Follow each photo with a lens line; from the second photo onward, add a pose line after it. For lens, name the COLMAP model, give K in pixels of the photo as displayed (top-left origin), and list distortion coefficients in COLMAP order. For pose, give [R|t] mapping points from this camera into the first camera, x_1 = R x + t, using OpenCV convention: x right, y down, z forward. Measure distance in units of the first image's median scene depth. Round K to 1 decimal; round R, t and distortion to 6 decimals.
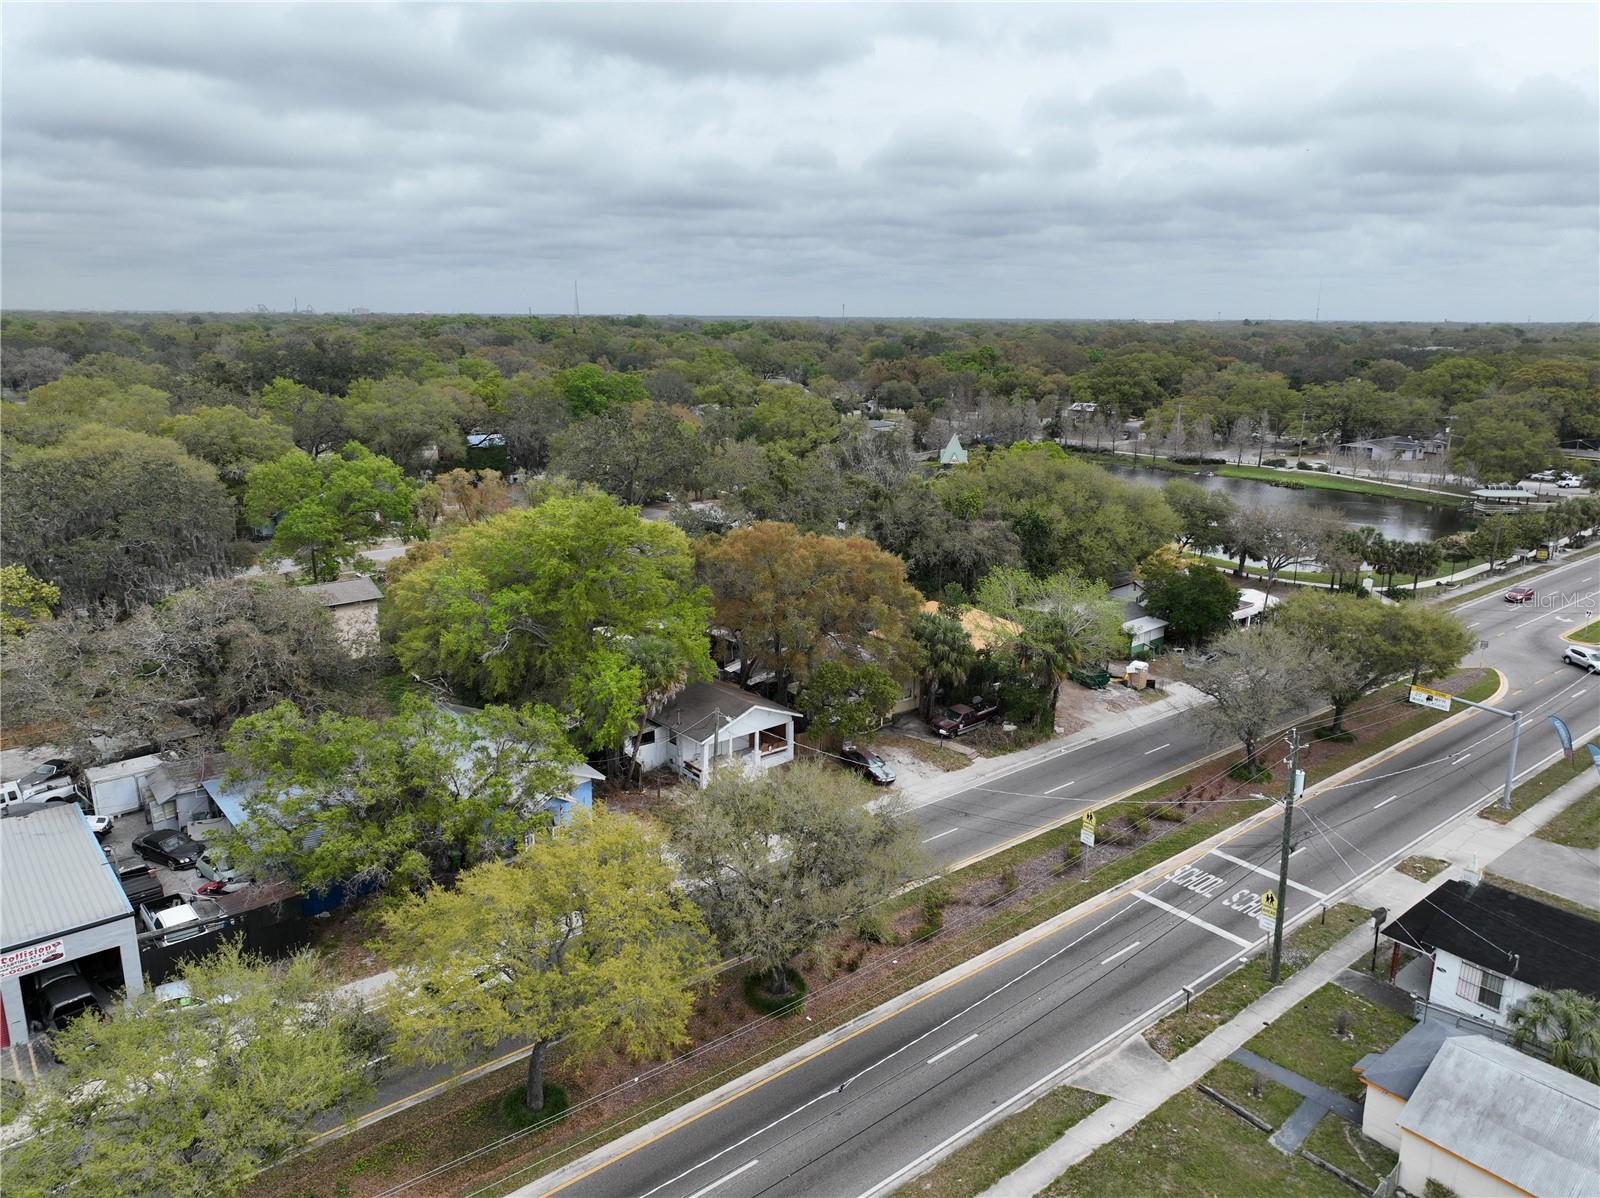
lens RADIAL K [[1145.4, 0, 810.3], [0, 1145.4, 602.2], [0, 0, 1]] dist [-0.005933, 0.023156]
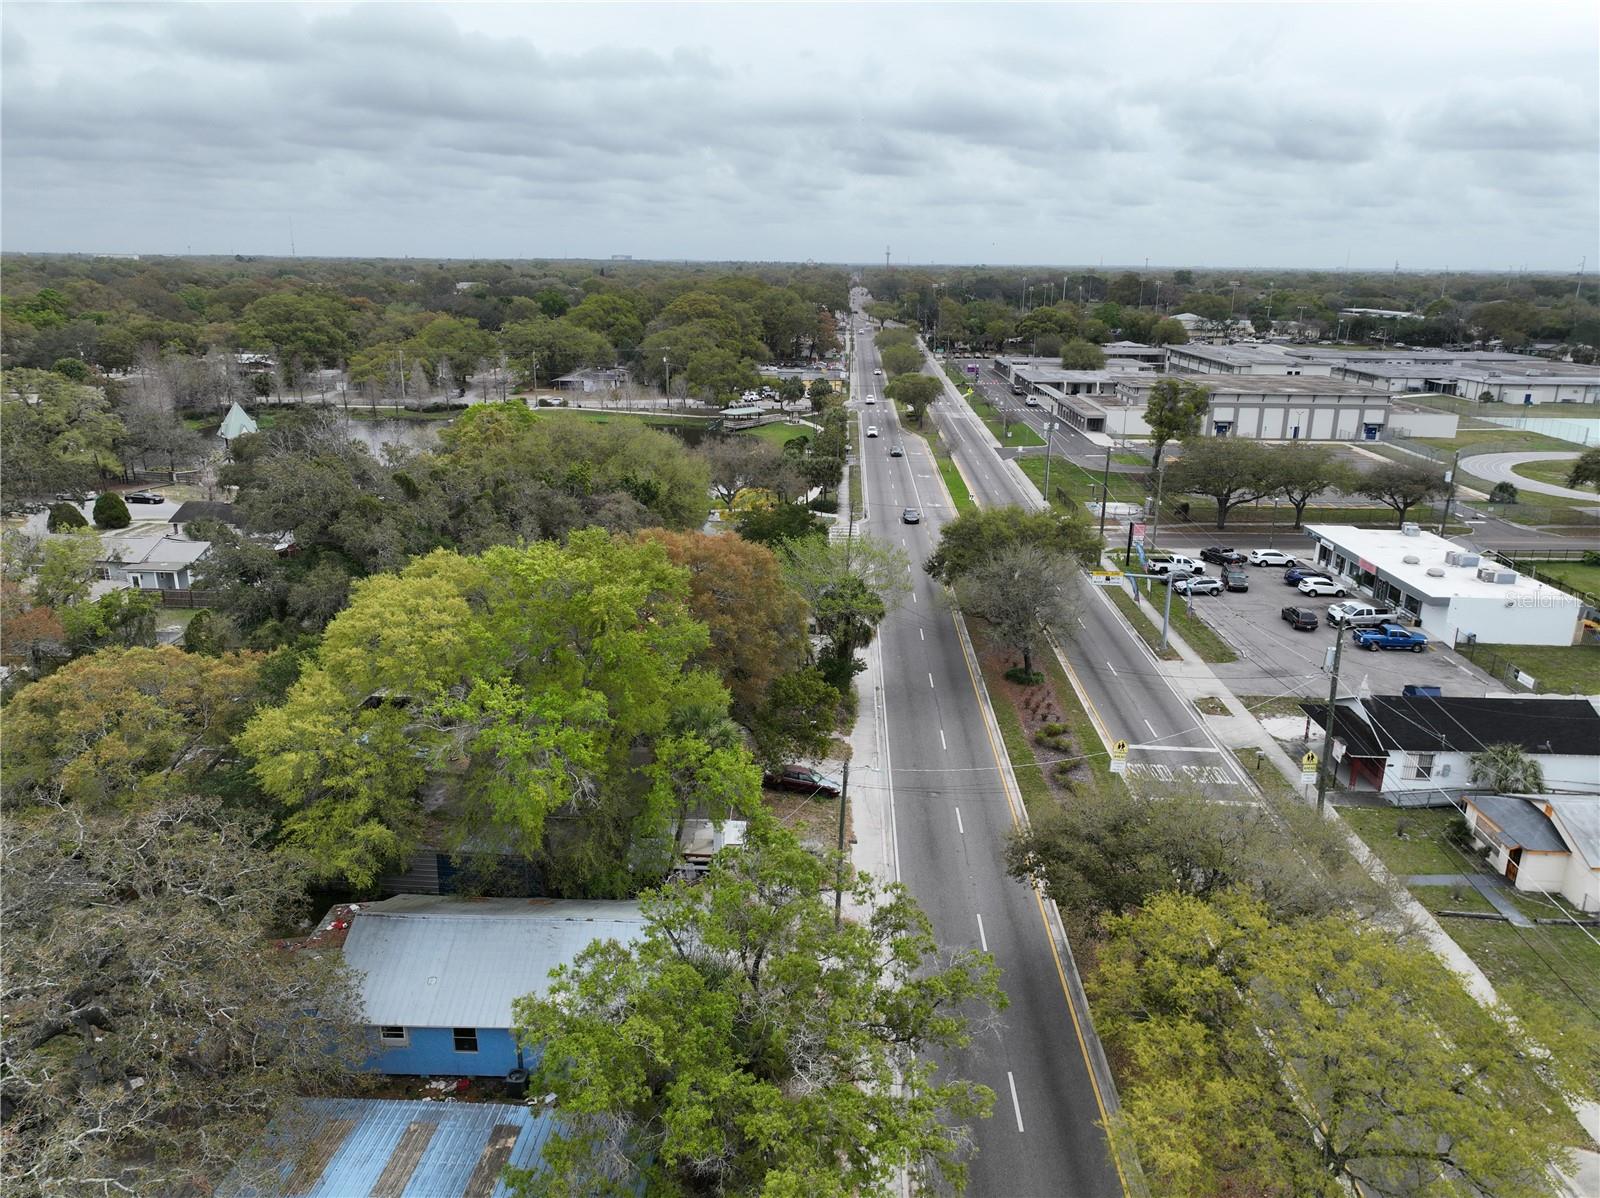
lens RADIAL K [[1145.4, 0, 810.3], [0, 1145.4, 602.2], [0, 0, 1]] dist [-0.005933, 0.023156]
pose [[0.660834, -0.215033, 0.719068, -0.154369], [0.176811, 0.975716, 0.129291, -0.029361], [-0.729408, 0.041699, 0.682807, 0.110877]]
